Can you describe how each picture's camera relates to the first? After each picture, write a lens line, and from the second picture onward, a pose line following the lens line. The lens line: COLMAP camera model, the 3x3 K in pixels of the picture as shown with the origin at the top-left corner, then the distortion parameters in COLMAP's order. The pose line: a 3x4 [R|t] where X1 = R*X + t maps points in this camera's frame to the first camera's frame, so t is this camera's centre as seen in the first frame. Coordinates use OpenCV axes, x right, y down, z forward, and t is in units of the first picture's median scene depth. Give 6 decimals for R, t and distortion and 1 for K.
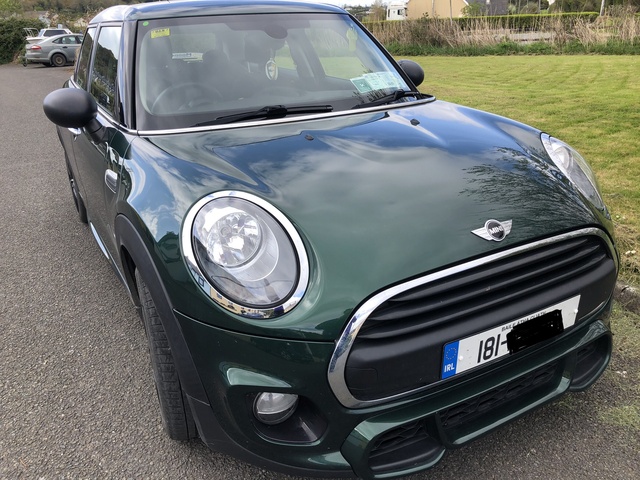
lens RADIAL K [[518.7, 0, 320.8], [0, 518.7, 238.8], [0, 0, 1]] dist [0.026386, -0.003717]
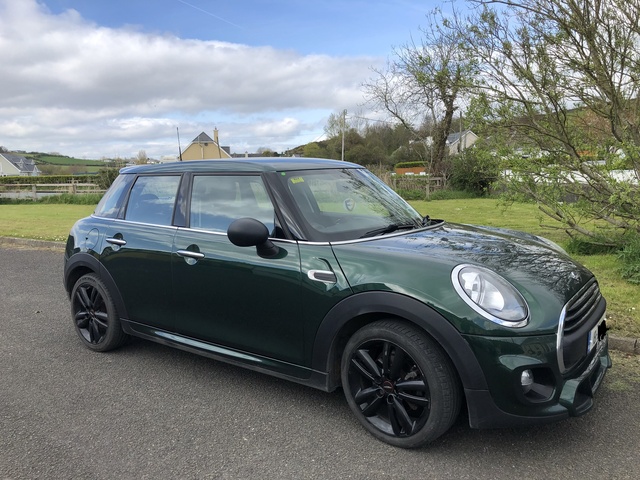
lens RADIAL K [[518.7, 0, 320.8], [0, 518.7, 238.8], [0, 0, 1]] dist [0.026386, -0.003717]
pose [[0.911338, -0.047158, 0.408948, -1.369058], [0.151993, 0.961770, -0.227809, 0.154079], [-0.382571, 0.269769, 0.883665, -0.387290]]
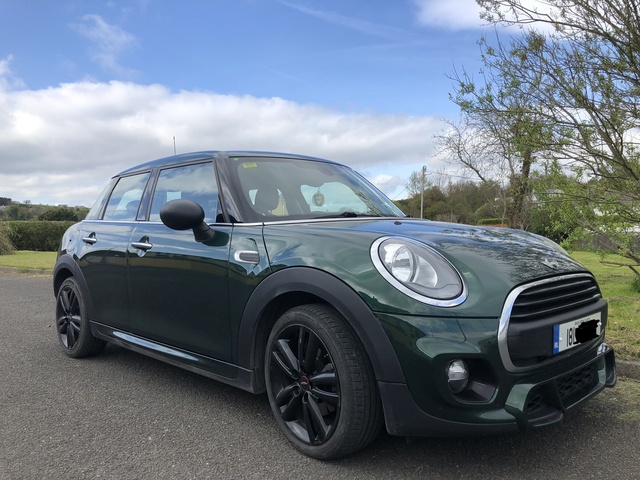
lens RADIAL K [[518.7, 0, 320.8], [0, 518.7, 238.8], [0, 0, 1]] dist [0.026386, -0.003717]
pose [[0.964870, 0.008234, 0.262600, -0.781667], [0.087854, 0.931861, -0.352018, 0.426557], [-0.247605, 0.362722, 0.898401, -0.268216]]
